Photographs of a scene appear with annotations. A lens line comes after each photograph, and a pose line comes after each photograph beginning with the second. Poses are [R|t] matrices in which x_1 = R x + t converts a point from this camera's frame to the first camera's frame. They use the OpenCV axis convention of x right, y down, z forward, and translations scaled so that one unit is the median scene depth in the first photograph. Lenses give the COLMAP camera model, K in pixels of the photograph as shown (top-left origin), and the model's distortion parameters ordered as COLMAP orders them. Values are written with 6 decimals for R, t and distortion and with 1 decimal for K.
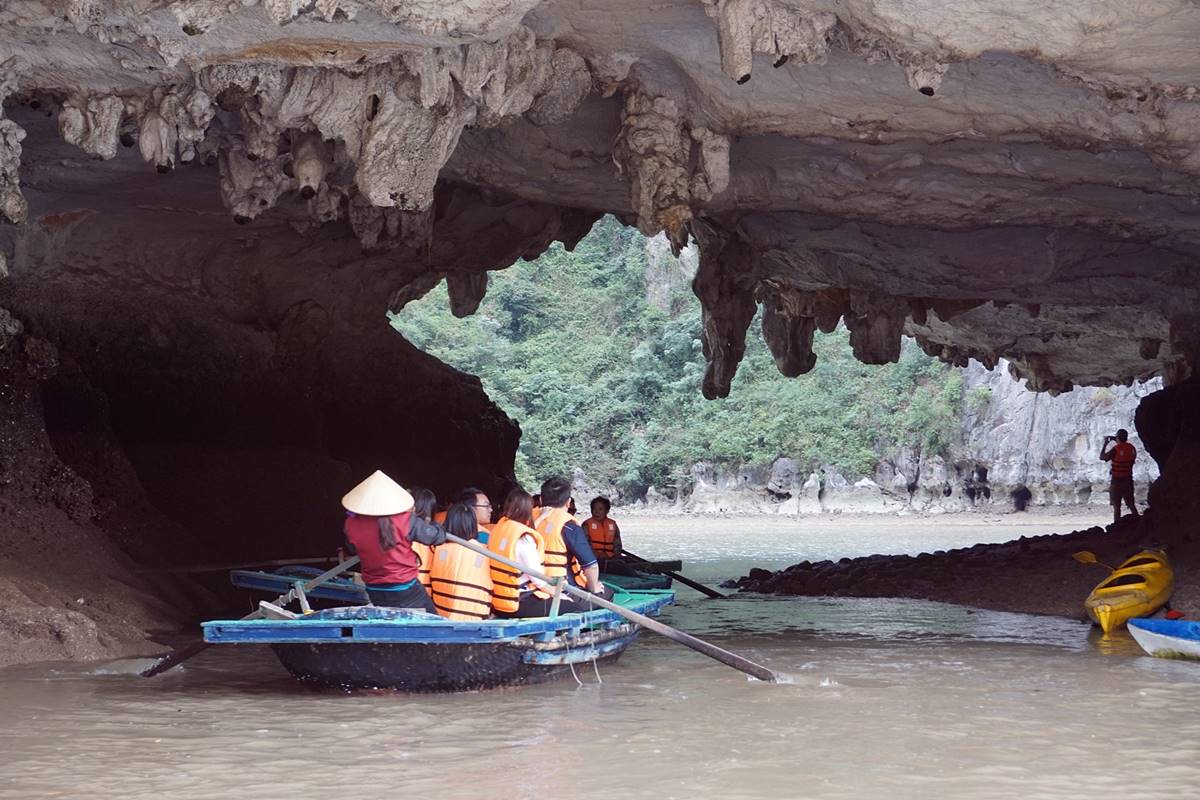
lens RADIAL K [[1977.0, 0, 607.8], [0, 1977.0, 407.5], [0, 0, 1]] dist [0.024333, 0.000000]
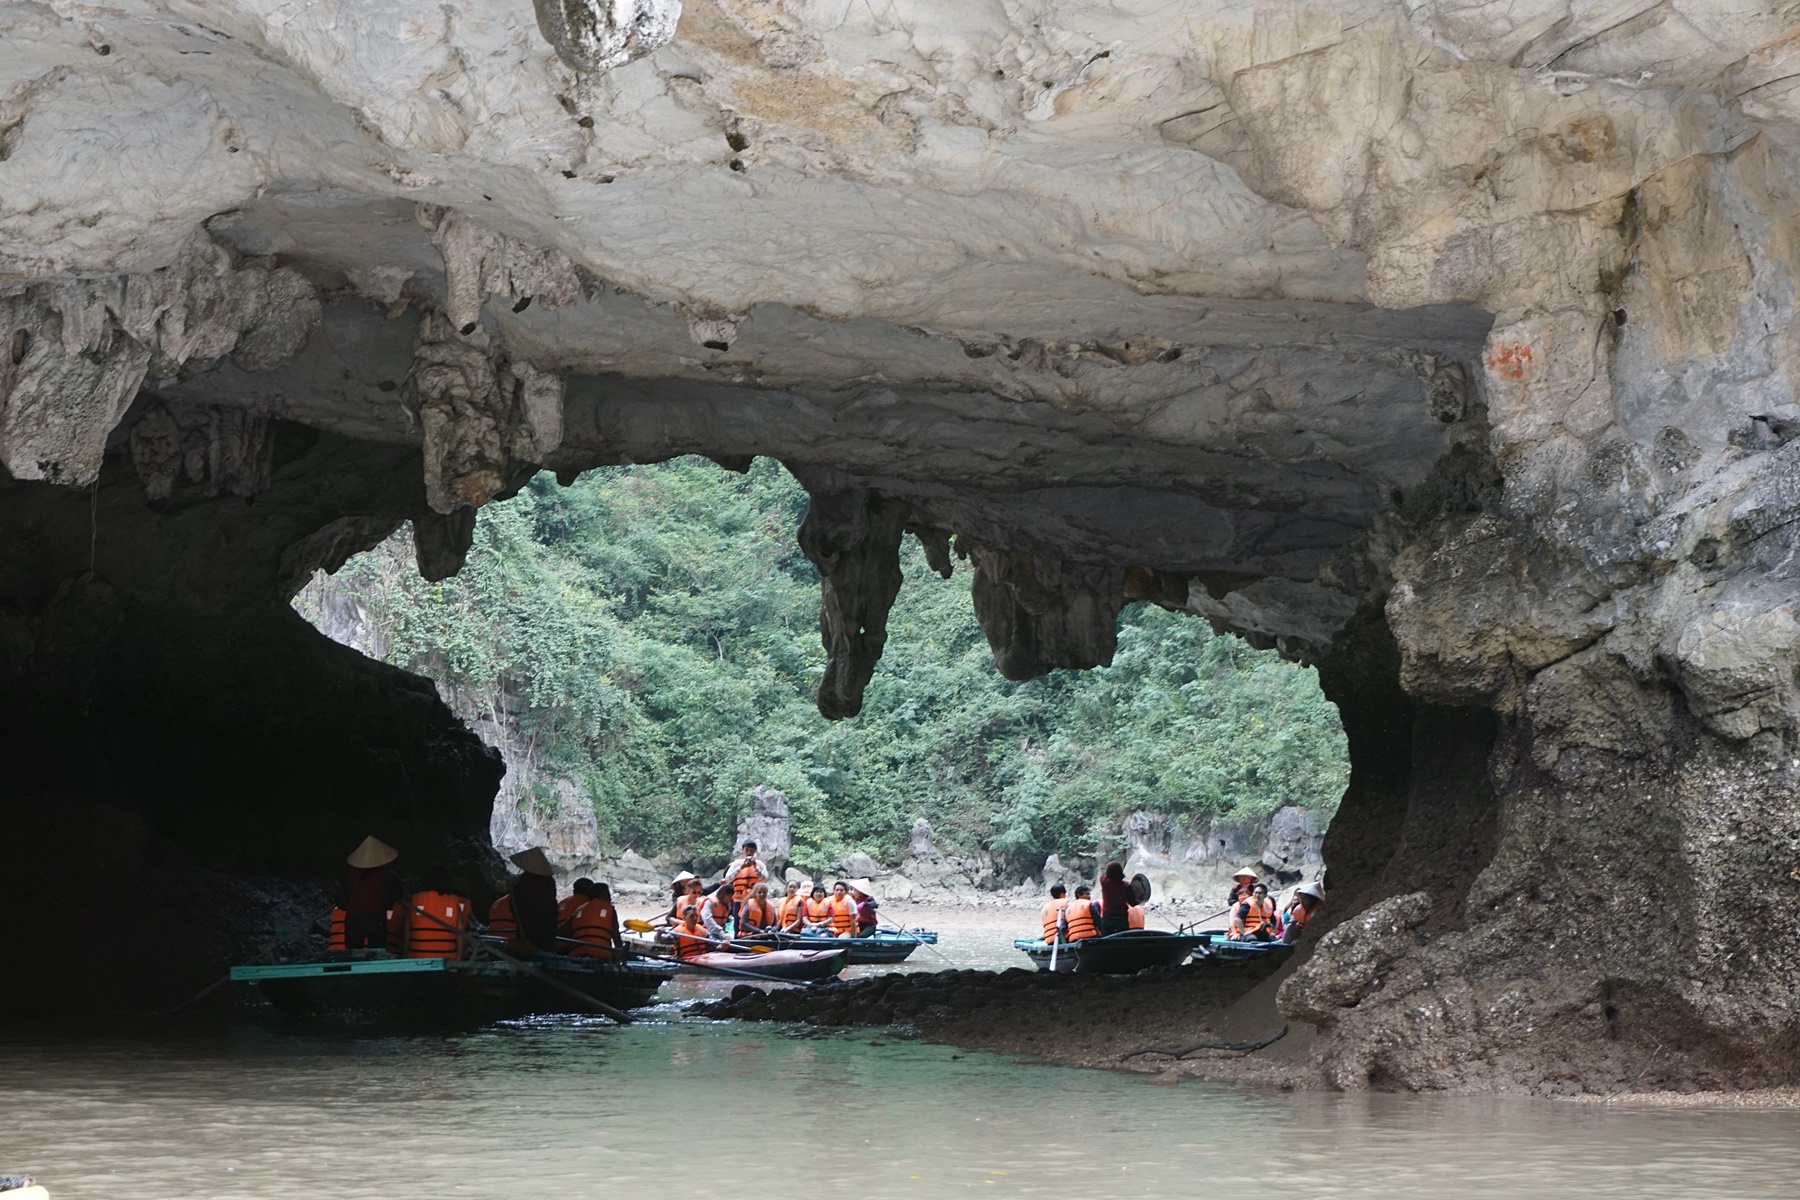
lens RADIAL K [[3793.9, 0, 908.9], [0, 3793.9, 600.0], [0, 0, 1]] dist [0.017444, 0.000000]
pose [[0.998904, 0.016256, -0.043900, 0.120359], [-0.017397, 0.999517, -0.025735, -0.010593], [0.043461, 0.026471, 0.998704, -0.178128]]
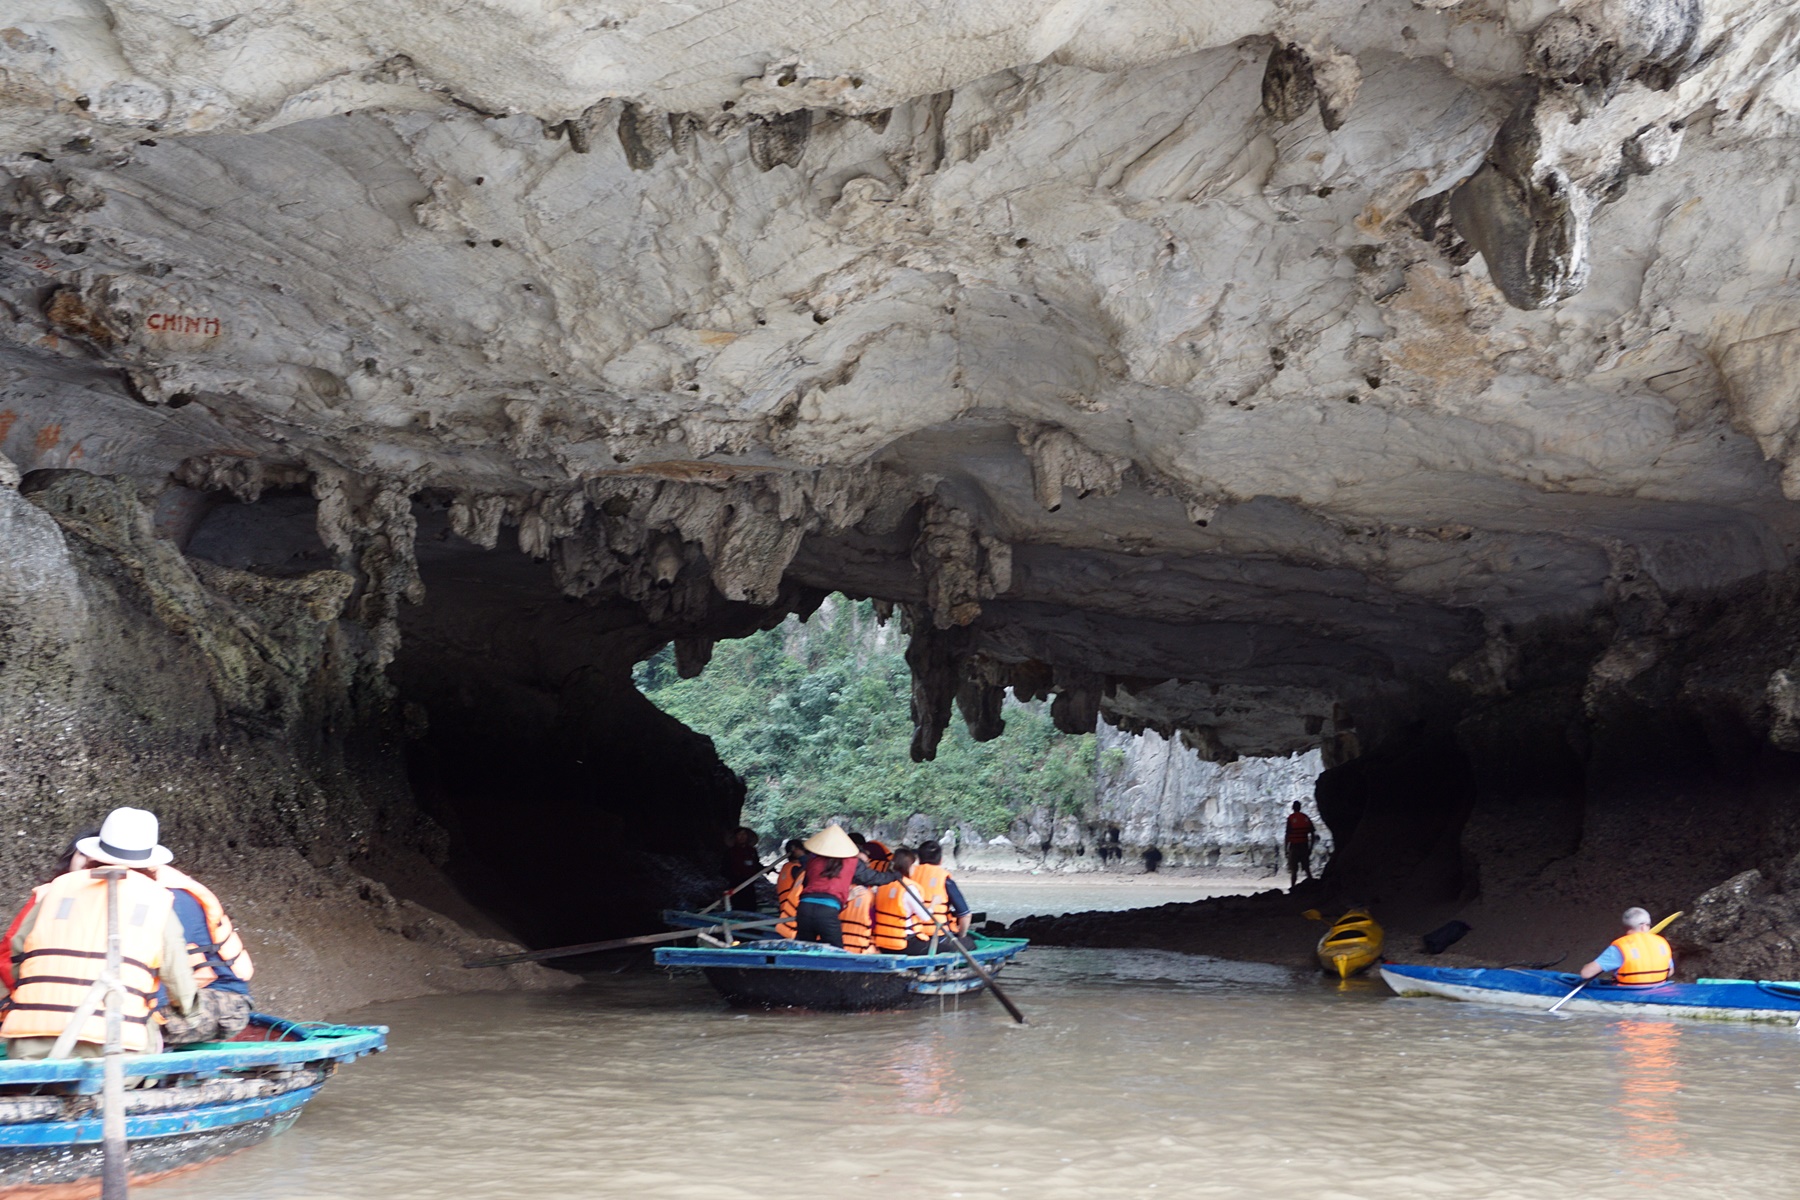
lens RADIAL K [[1996.2, 0, 912.9], [0, 1996.2, 598.3], [0, 0, 1]] dist [0.006566, 0.000000]
pose [[0.995154, 0.033350, 0.092498, -0.050523], [-0.025812, 0.996337, -0.081521, -0.003964], [-0.094878, 0.078739, 0.992370, -0.076768]]
